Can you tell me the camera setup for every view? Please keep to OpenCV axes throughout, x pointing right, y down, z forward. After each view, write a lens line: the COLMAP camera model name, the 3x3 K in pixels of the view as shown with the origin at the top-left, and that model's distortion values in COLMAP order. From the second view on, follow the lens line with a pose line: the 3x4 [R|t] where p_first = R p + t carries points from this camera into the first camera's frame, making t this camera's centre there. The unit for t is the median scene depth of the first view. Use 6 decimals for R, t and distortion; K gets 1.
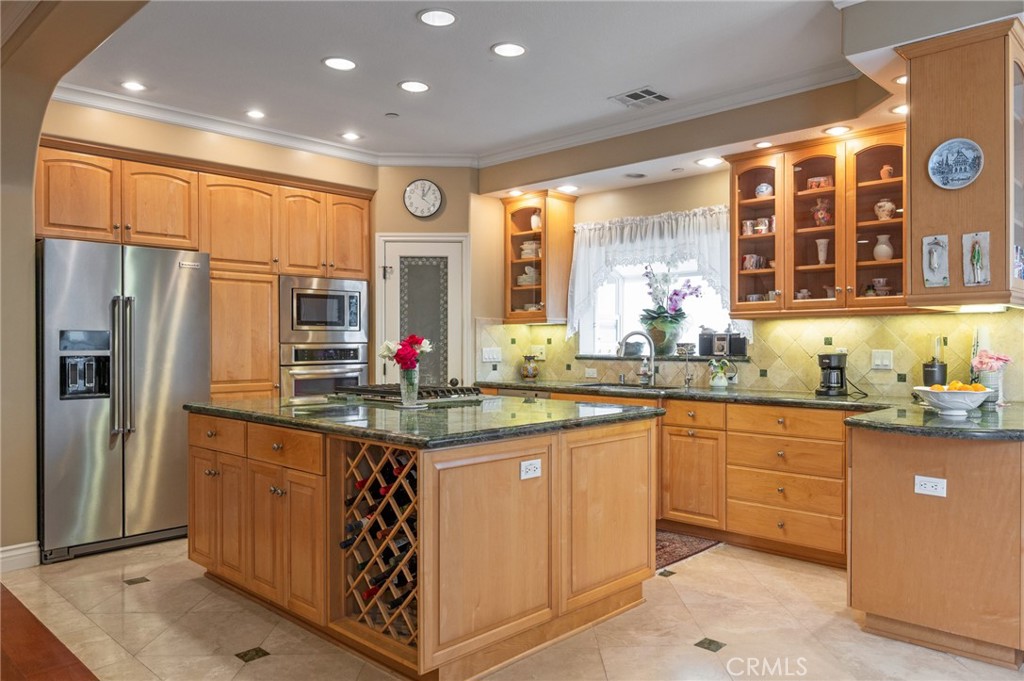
lens RADIAL K [[723.2, 0, 548.1], [0, 723.2, 343.6], [0, 0, 1]] dist [0.001736, 0.000162]
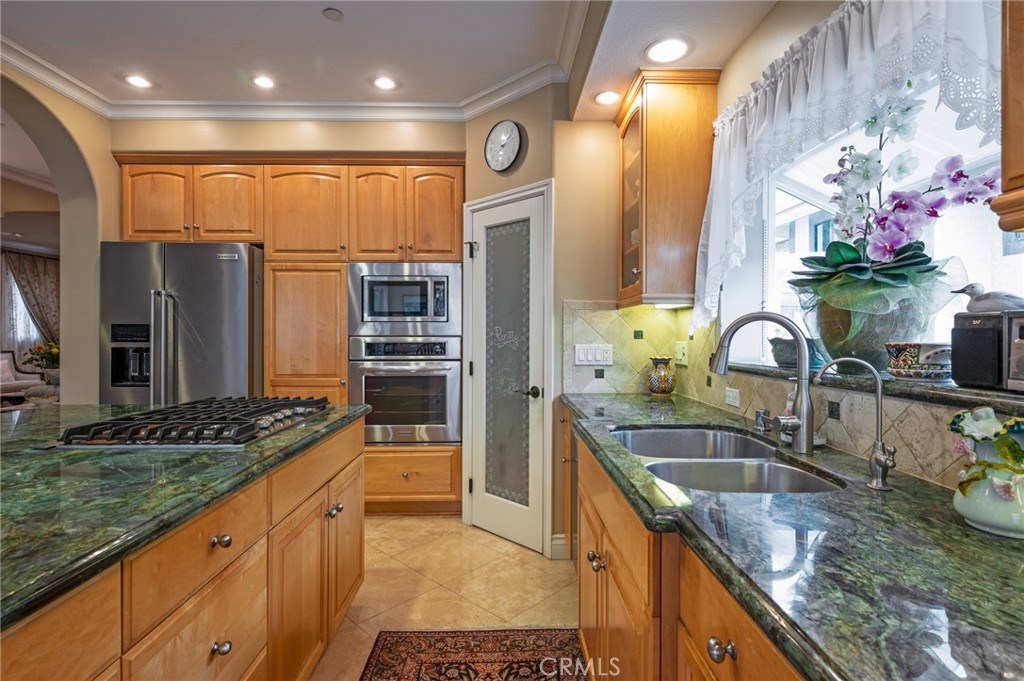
lens RADIAL K [[488.6, 0, 515.7], [0, 488.6, 334.5], [0, 0, 1]] dist [-0.001342, 0.000577]
pose [[0.693094, 0.004235, -0.720835, 0.222635], [-0.004267, 0.999989, 0.001772, -0.004421], [0.720834, 0.001848, 0.693105, 0.705540]]
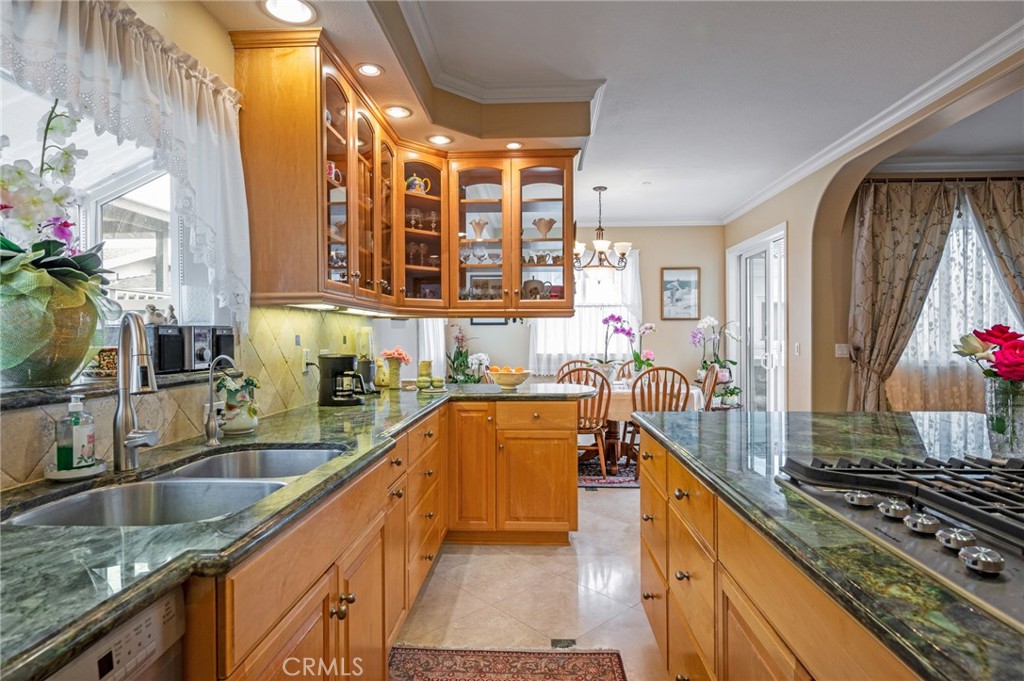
lens RADIAL K [[540.2, 0, 512.0], [0, 540.2, 340.5], [0, 0, 1]] dist [-0.000268, -0.000017]
pose [[-0.637173, 0.003038, 0.770715, -0.173217], [0.011874, 0.999912, 0.005875, -0.003329], [-0.770630, 0.012895, -0.637153, 1.013307]]
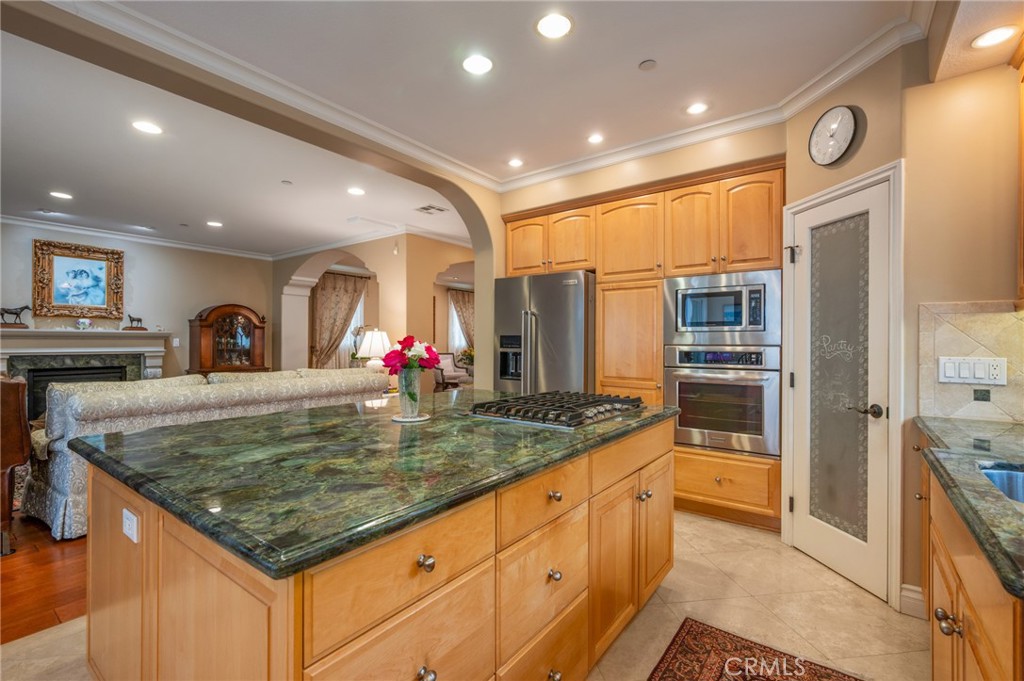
lens RADIAL K [[451.9, 0, 514.9], [0, 451.9, 340.7], [0, 0, 1]] dist [-0.000077, -0.000144]
pose [[0.099007, -0.000264, -0.995087, 0.241942], [-0.006484, 0.999979, -0.000910, -0.004336], [0.995066, 0.006543, 0.099003, 0.709870]]
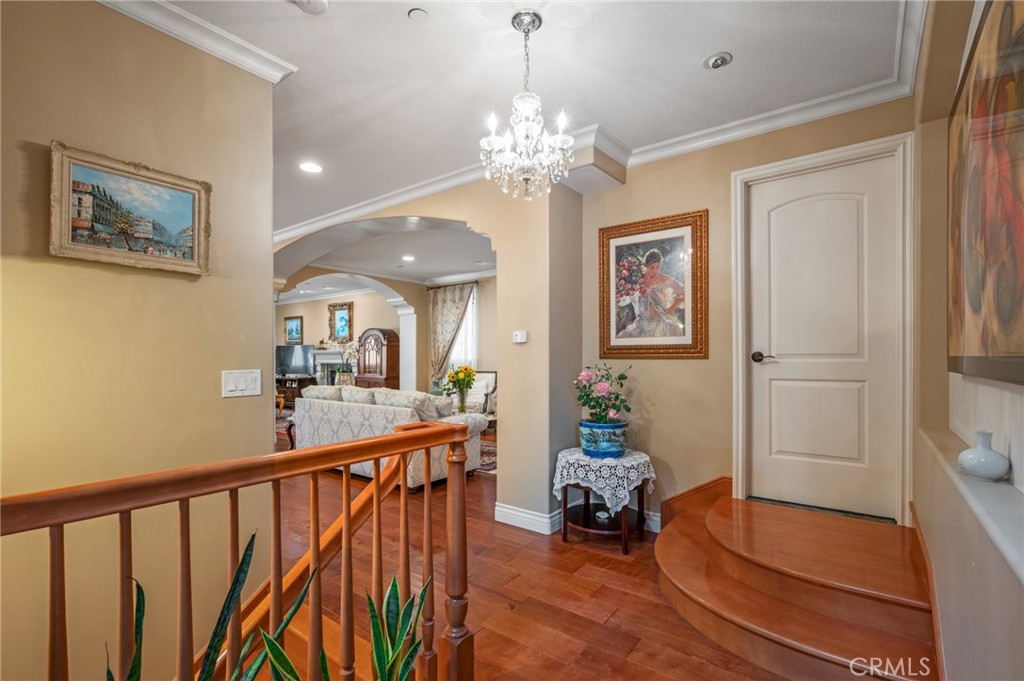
lens RADIAL K [[466.8, 0, 513.1], [0, 466.8, 347.9], [0, 0, 1]] dist [0.001475, -0.000049]
pose [[-0.995809, 0.003515, -0.091392, -1.451725], [0.004635, 0.999917, -0.012049, -0.005563], [0.091342, -0.012422, -0.995742, 1.821523]]
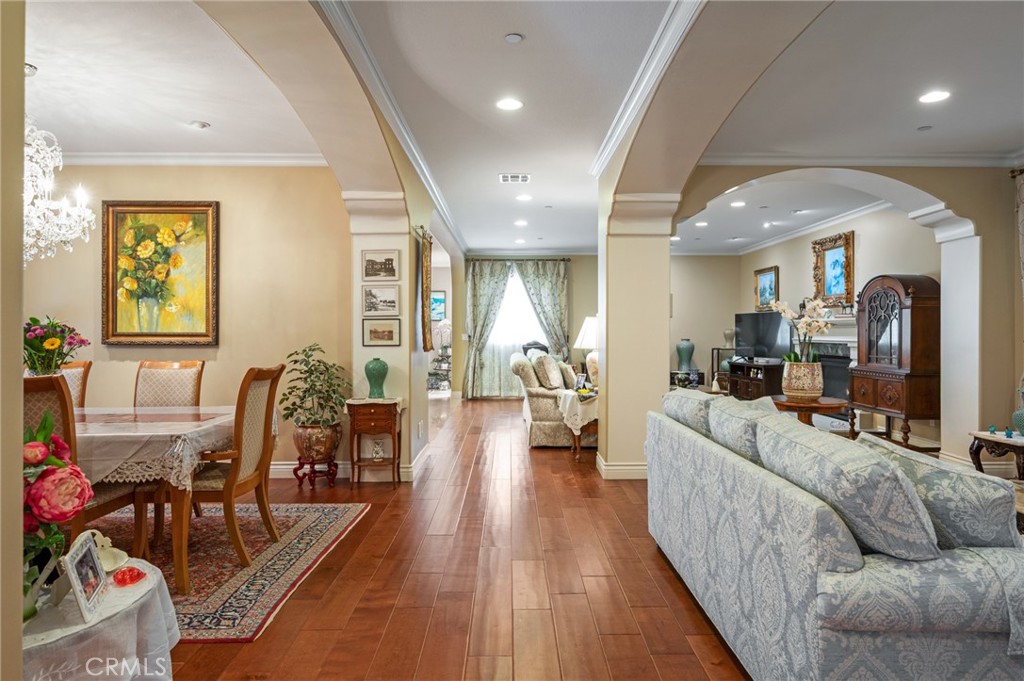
lens RADIAL K [[617.9, 0, 516.7], [0, 617.9, 326.9], [0, 0, 1]] dist [-0.003022, 0.000114]
pose [[-0.680980, 0.006179, 0.732276, -1.475401], [0.004647, 0.999981, -0.004116, -0.001891], [-0.732287, 0.000600, -0.680995, 1.361033]]
